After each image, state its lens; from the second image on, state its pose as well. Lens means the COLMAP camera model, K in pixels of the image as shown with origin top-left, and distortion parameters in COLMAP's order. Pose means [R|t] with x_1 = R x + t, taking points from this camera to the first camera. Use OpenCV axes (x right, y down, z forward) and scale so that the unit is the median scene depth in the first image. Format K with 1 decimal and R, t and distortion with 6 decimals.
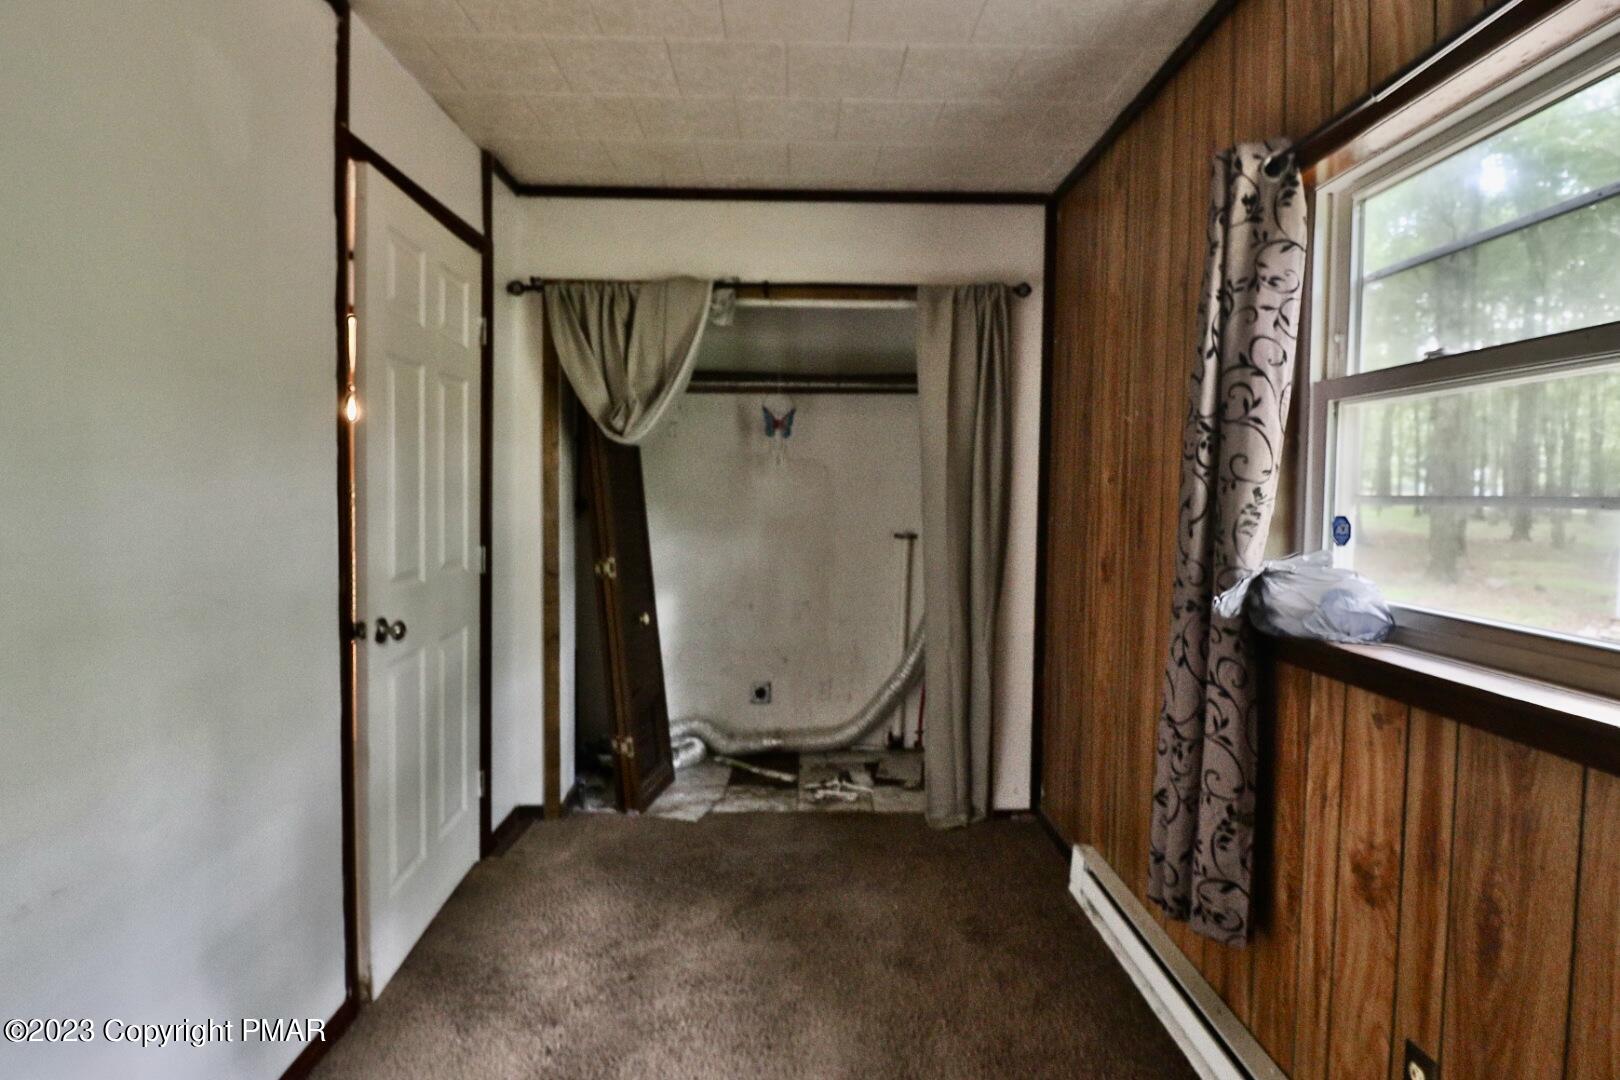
lens RADIAL K [[837.8, 0, 809.9], [0, 837.8, 524.4], [0, 0, 1]] dist [0.000182, -0.014007]
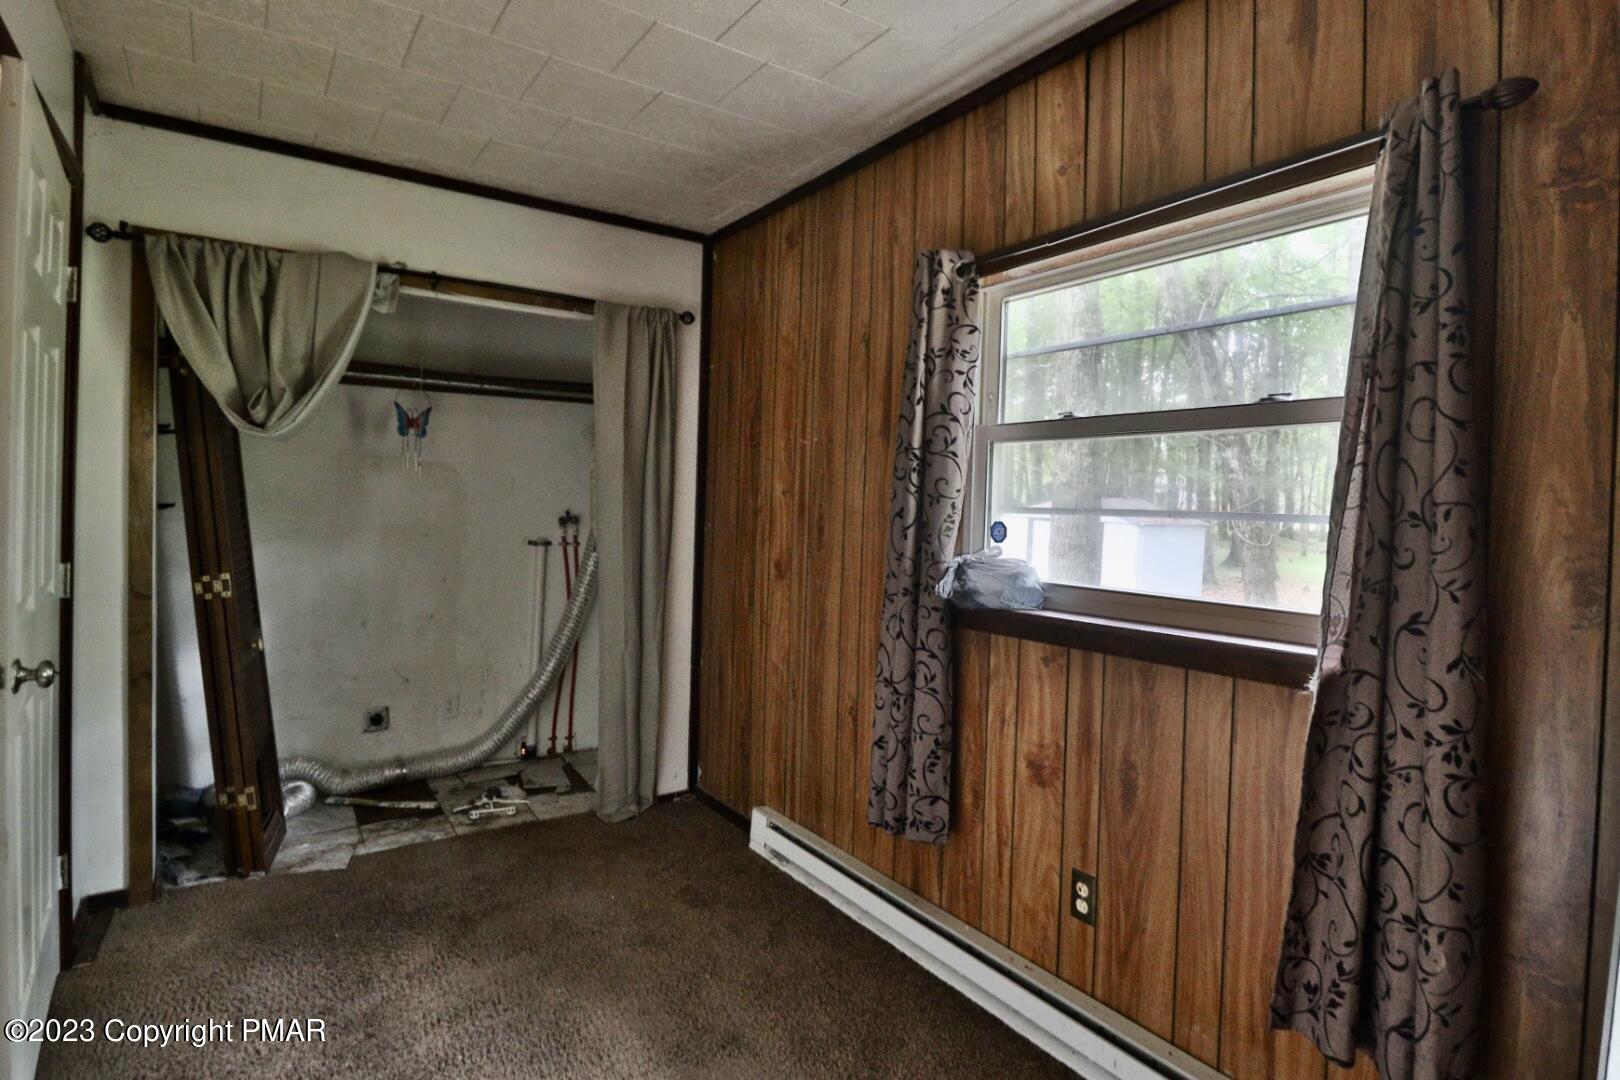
lens RADIAL K [[837.8, 0, 809.1], [0, 837.8, 524.0], [0, 0, 1]] dist [0.000182, -0.014007]
pose [[0.837185, -0.001722, 0.546917, -0.274801], [0.005504, 0.999971, -0.005276, -0.002169], [-0.546892, 0.007427, 0.837170, -0.012385]]
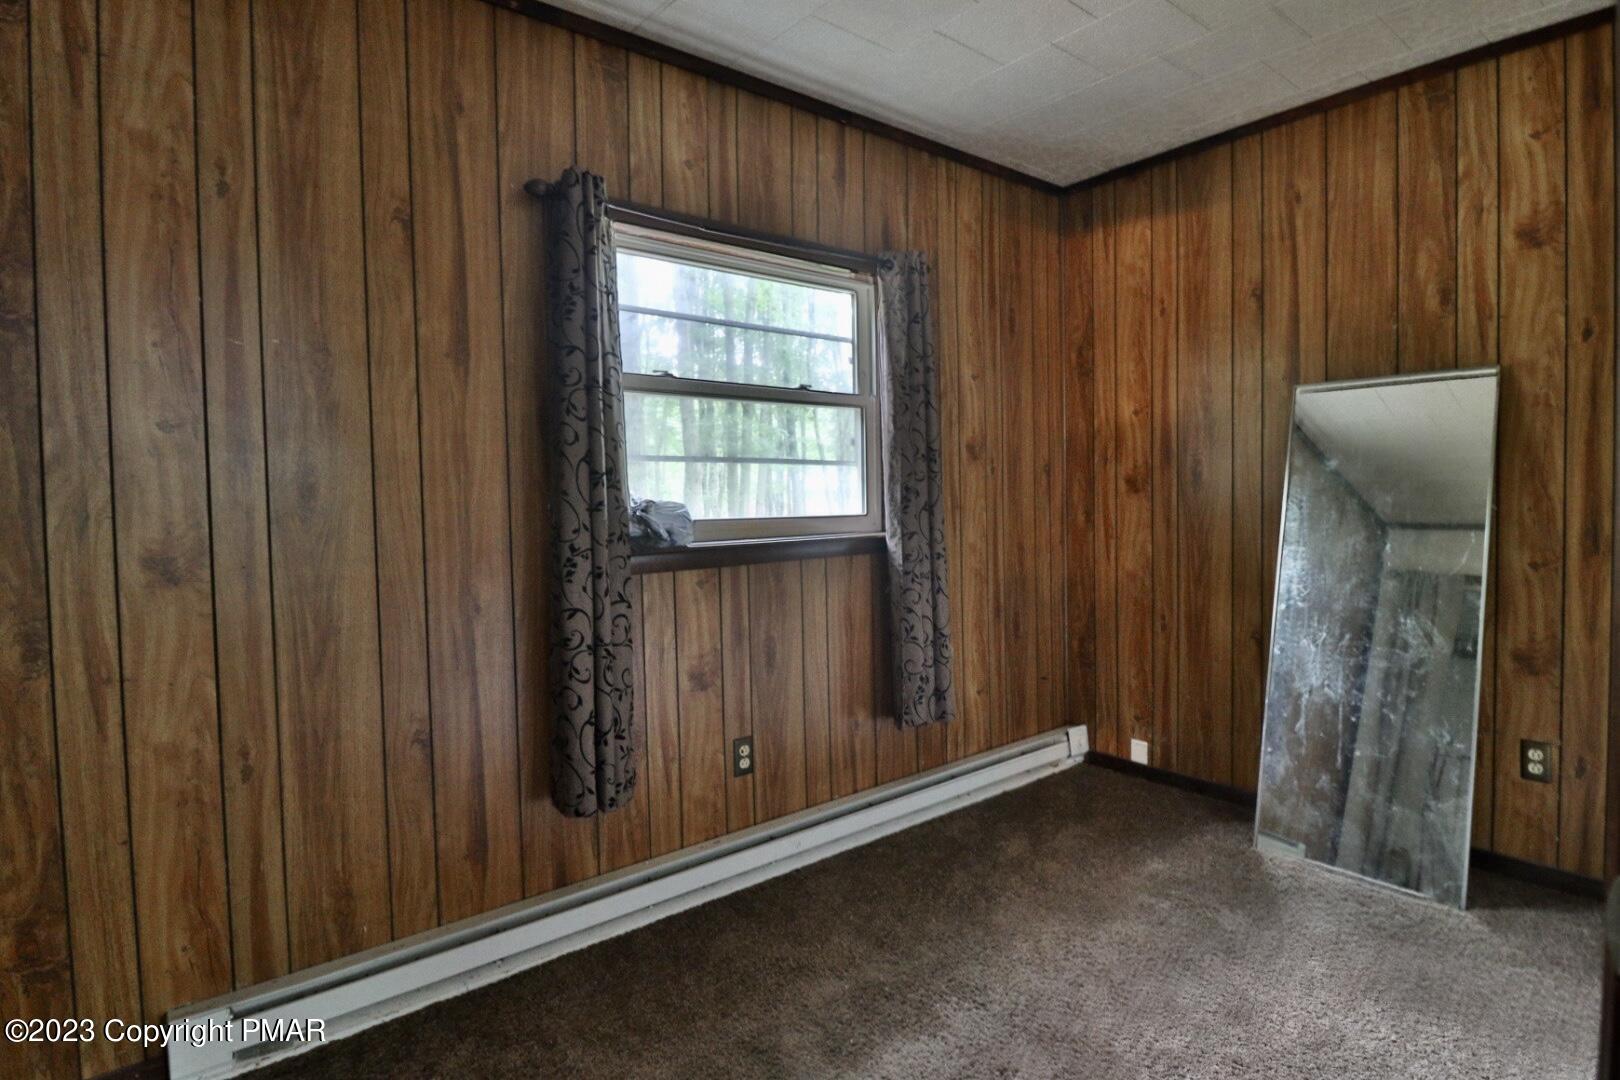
lens RADIAL K [[837.8, 0, 815.7], [0, 837.8, 524.3], [0, 0, 1]] dist [0.000182, -0.014007]
pose [[-0.618040, -0.028024, 0.785647, -0.477098], [0.042615, 0.996701, 0.069076, -0.000723], [-0.784991, 0.076172, -0.614806, 1.058534]]
